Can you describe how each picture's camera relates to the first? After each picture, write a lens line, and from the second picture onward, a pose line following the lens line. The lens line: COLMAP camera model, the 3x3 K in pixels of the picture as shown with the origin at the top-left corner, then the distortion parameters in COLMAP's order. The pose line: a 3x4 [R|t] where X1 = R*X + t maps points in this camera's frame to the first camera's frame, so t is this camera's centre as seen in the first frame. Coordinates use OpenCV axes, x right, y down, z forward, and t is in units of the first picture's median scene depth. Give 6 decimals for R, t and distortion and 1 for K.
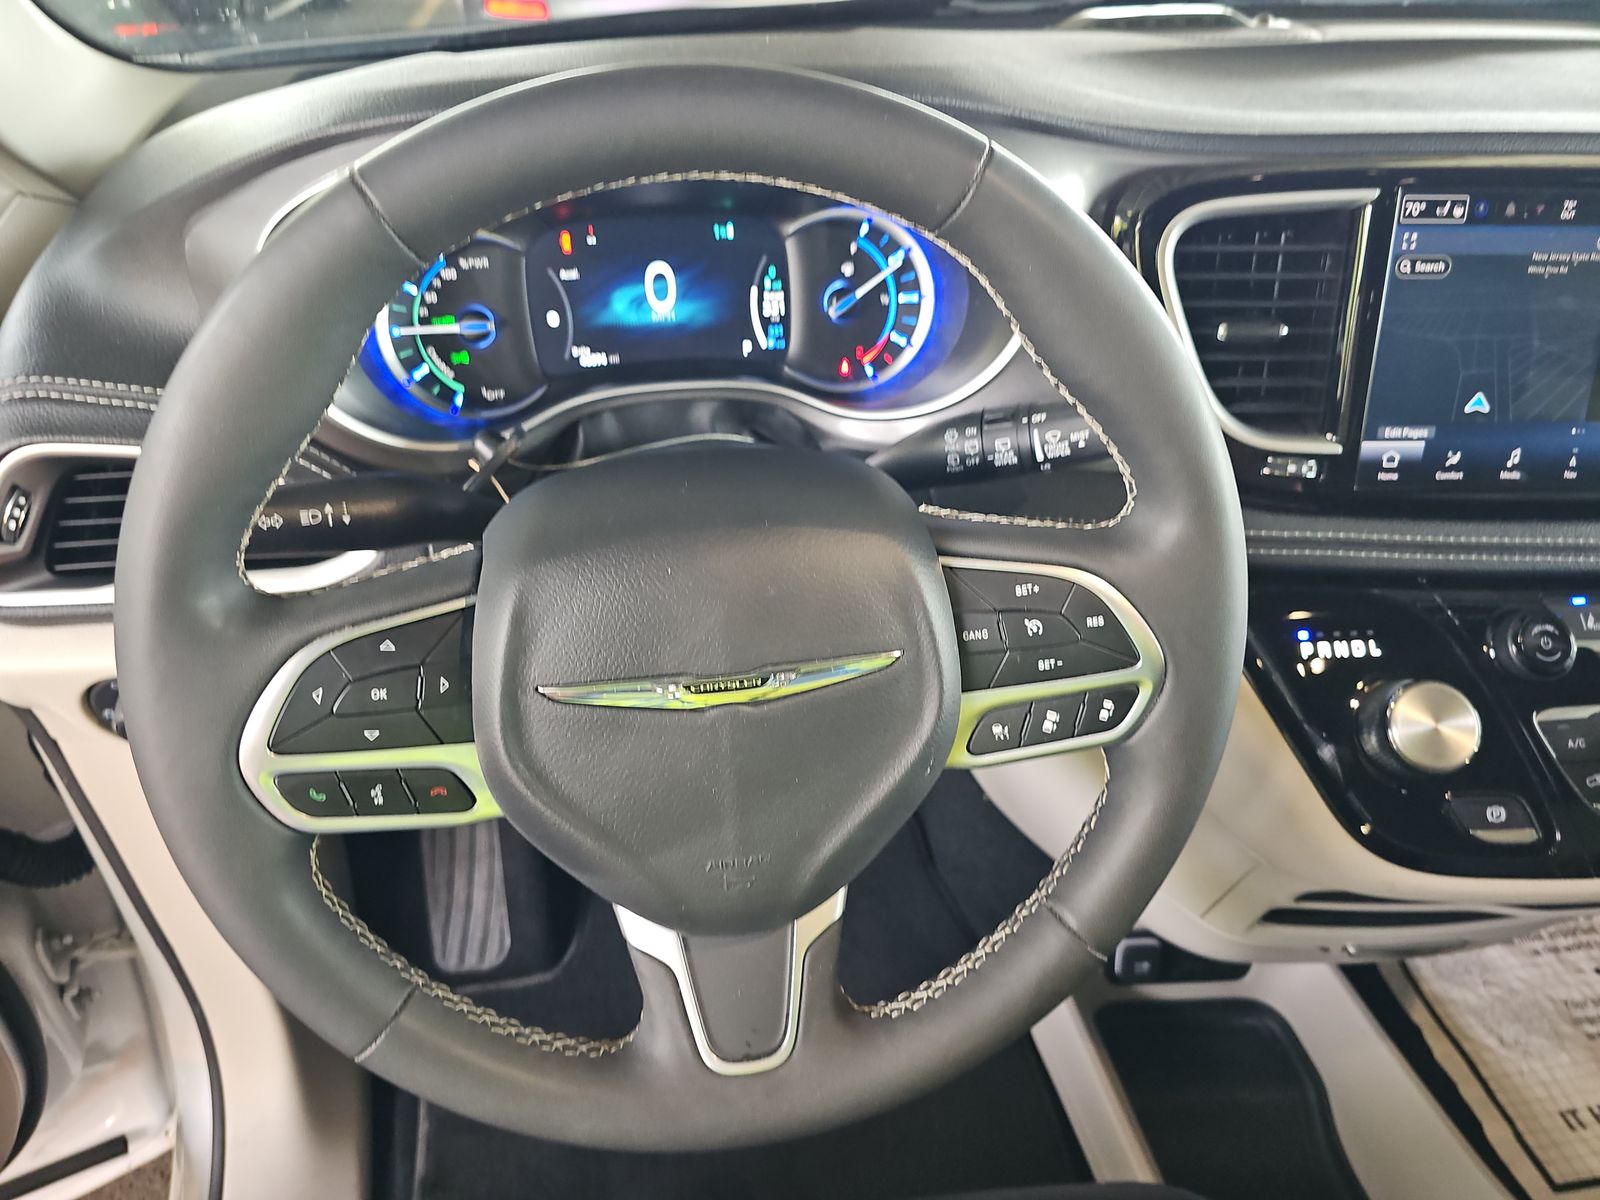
lens RADIAL K [[1084.8, 0, 798.0], [0, 1084.8, 572.4], [0, 0, 1]] dist [0.003340, 0.000848]
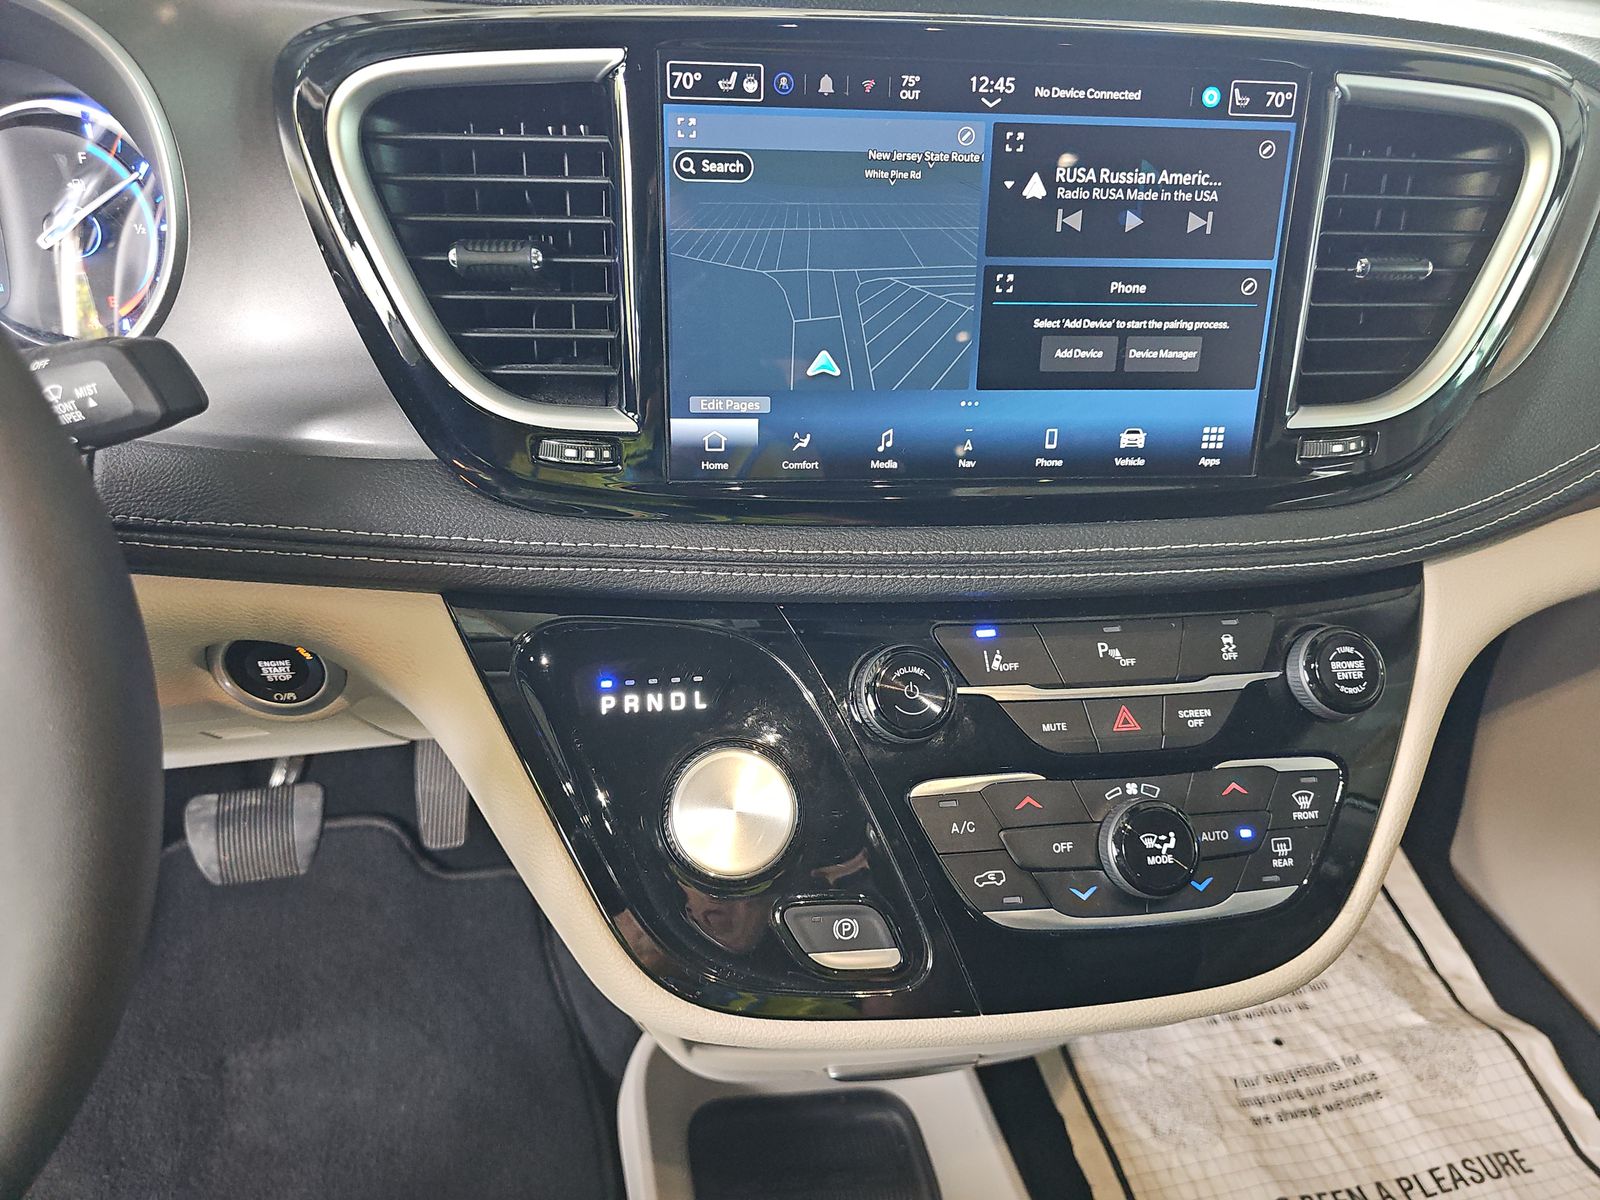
lens RADIAL K [[1026.4, 0, 788.4], [0, 1026.4, 597.9], [0, 0, 1]] dist [0.055129, -0.054440]
pose [[0.998818, -0.007532, 0.048024, 0.616992], [0.007814, 0.999953, -0.005702, 0.005693], [-0.047979, 0.006071, 0.998830, 0.337494]]
